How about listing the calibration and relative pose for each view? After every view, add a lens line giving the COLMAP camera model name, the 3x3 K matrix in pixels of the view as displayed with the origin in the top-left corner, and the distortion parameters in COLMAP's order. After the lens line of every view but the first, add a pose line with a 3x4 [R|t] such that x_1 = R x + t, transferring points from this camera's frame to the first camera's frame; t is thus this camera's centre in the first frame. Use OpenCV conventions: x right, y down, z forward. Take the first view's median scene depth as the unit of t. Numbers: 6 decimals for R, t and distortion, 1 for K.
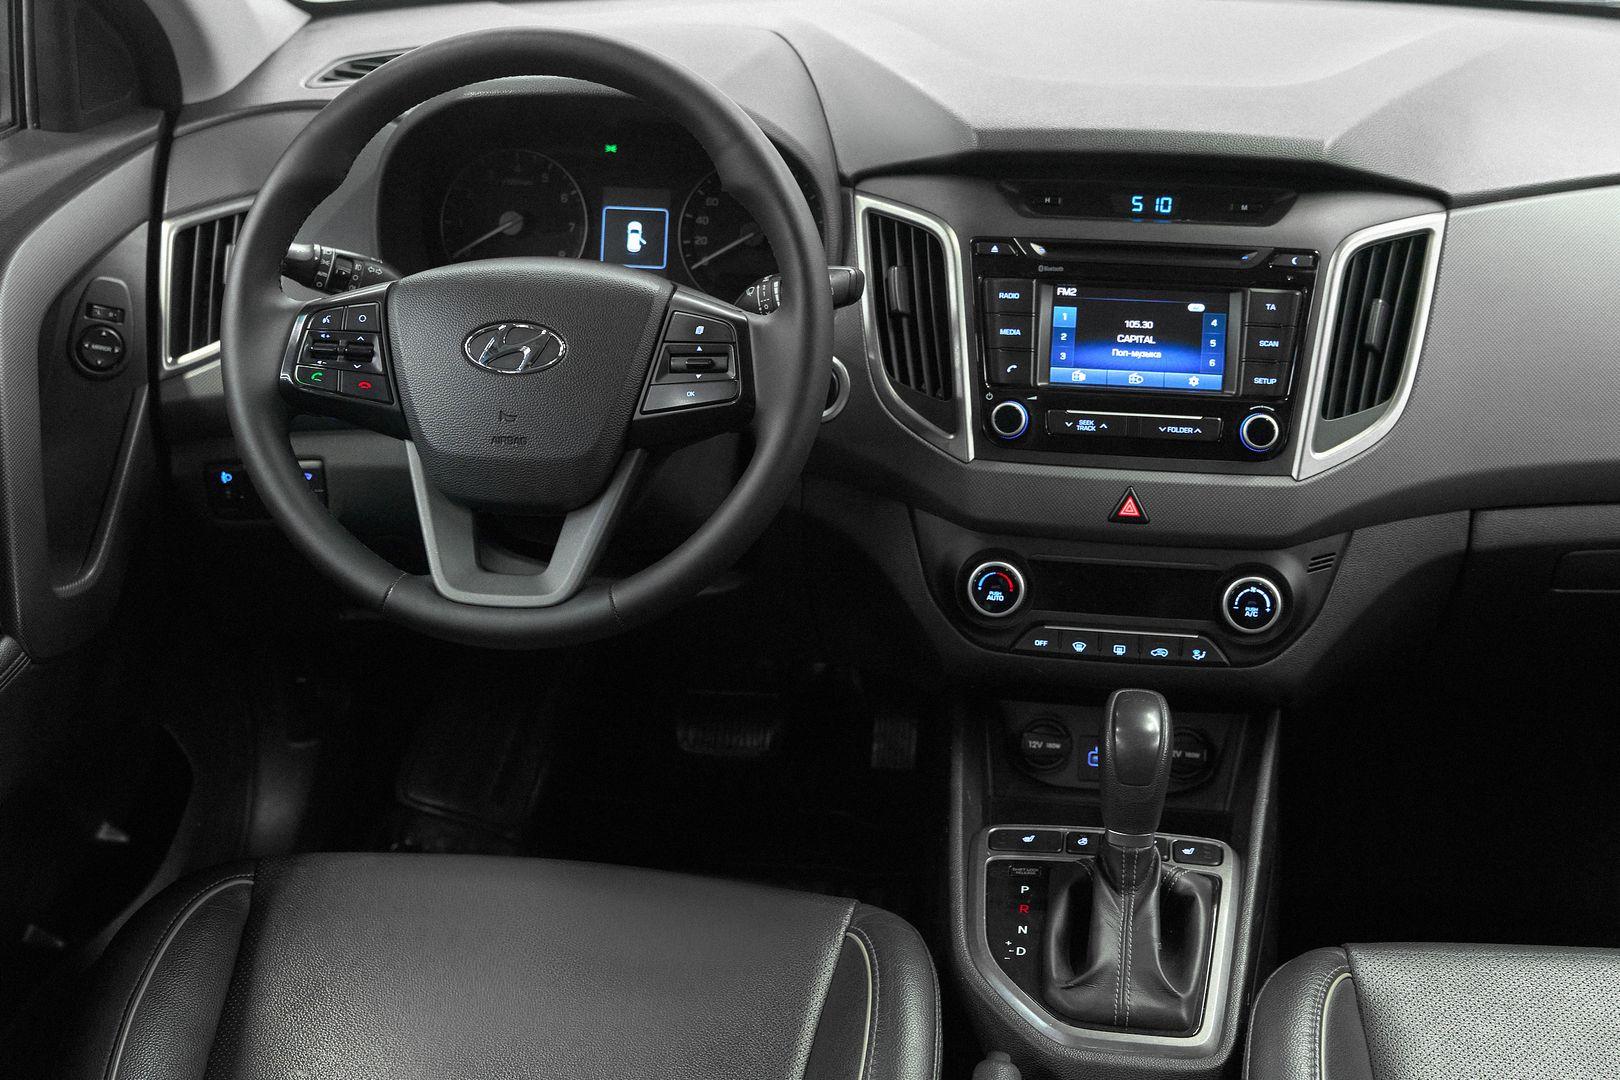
lens RADIAL K [[2067.5, 0, 809.8], [0, 2067.5, 546.4], [0, 0, 1]] dist [-0.043249, 0.000000]
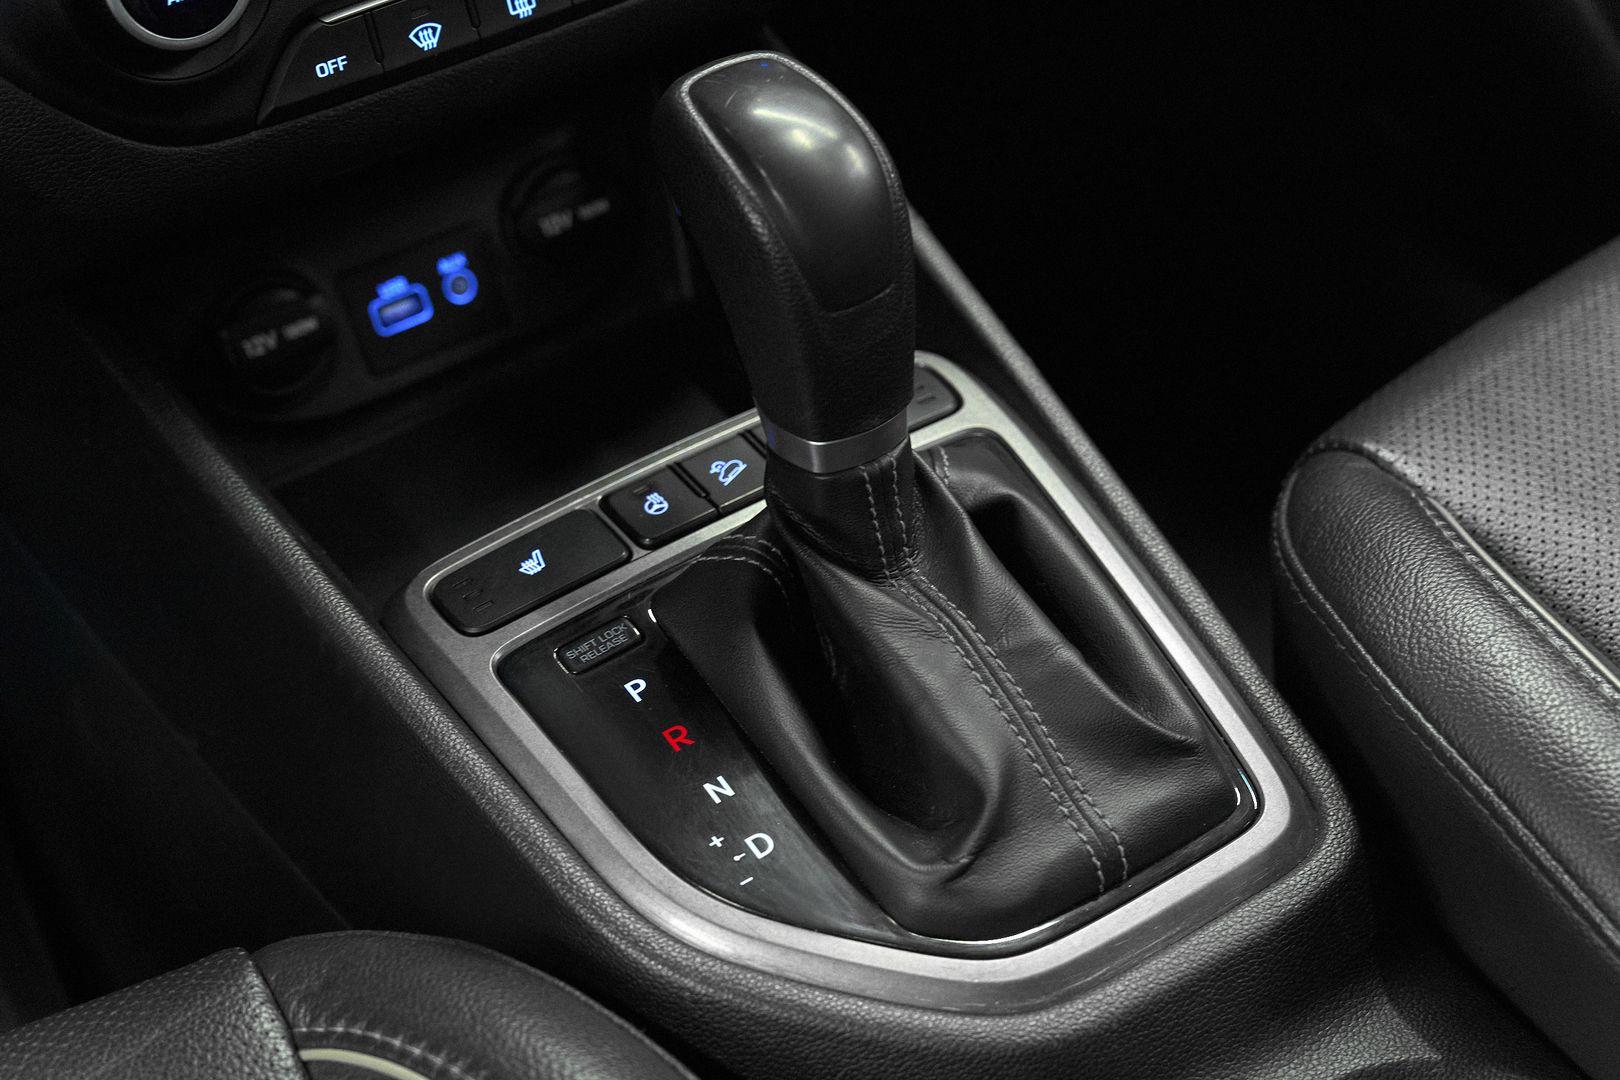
lens RADIAL K [[2676.6, 0, 819.2], [0, 2676.6, 542.3], [0, 0, 1]] dist [-0.090814, 0.000000]
pose [[0.732557, -0.460521, 0.501279, -0.097887], [0.330570, 0.884422, 0.329425, -0.004734], [-0.595049, -0.075615, 0.800124, 0.578774]]
